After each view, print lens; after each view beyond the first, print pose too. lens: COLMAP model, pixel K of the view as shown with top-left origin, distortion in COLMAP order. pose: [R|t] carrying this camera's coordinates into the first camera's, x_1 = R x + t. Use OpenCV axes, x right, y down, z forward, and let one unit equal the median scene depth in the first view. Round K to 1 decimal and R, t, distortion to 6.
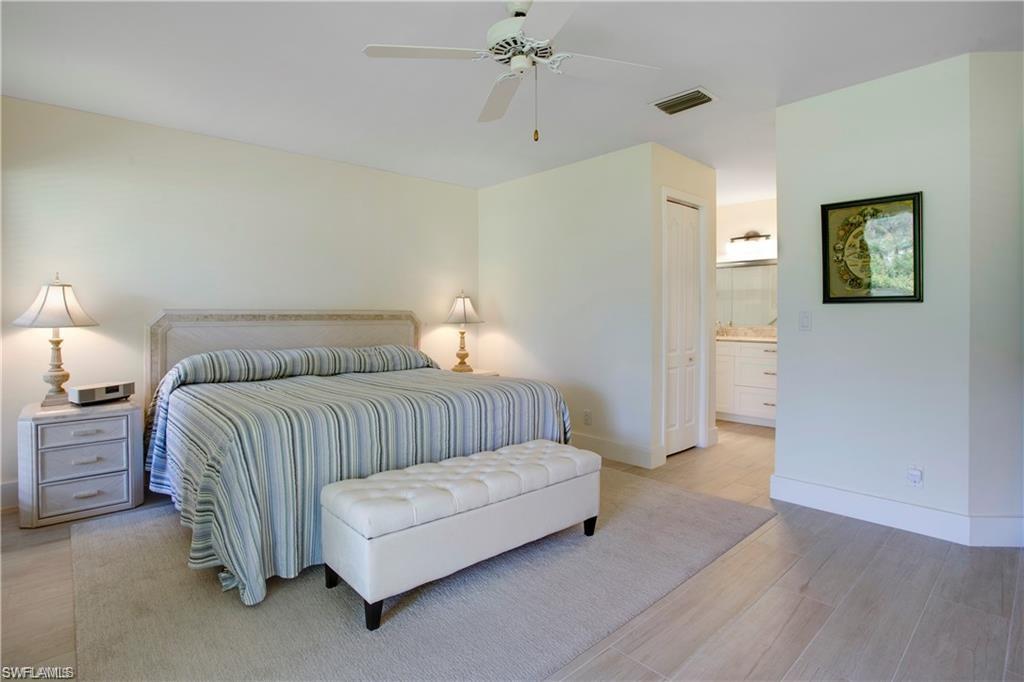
lens RADIAL K [[518.5, 0, 516.5], [0, 518.5, 317.1], [0, 0, 1]] dist [0.003237, 0.000023]
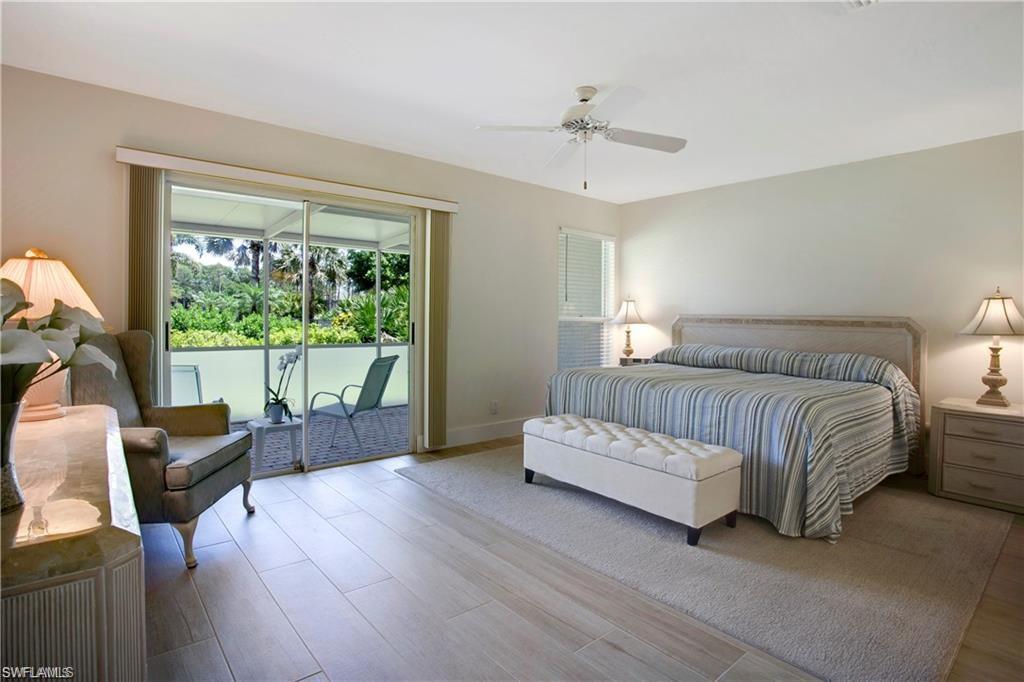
lens RADIAL K [[518.5, 0, 512.7], [0, 518.5, 344.9], [0, 0, 1]] dist [0.003237, 0.000023]
pose [[-0.010358, 0.051571, -0.998616, 0.708269], [-0.025648, 0.998327, 0.051822, 0.006207], [0.999617, 0.026149, -0.009018, 0.434861]]
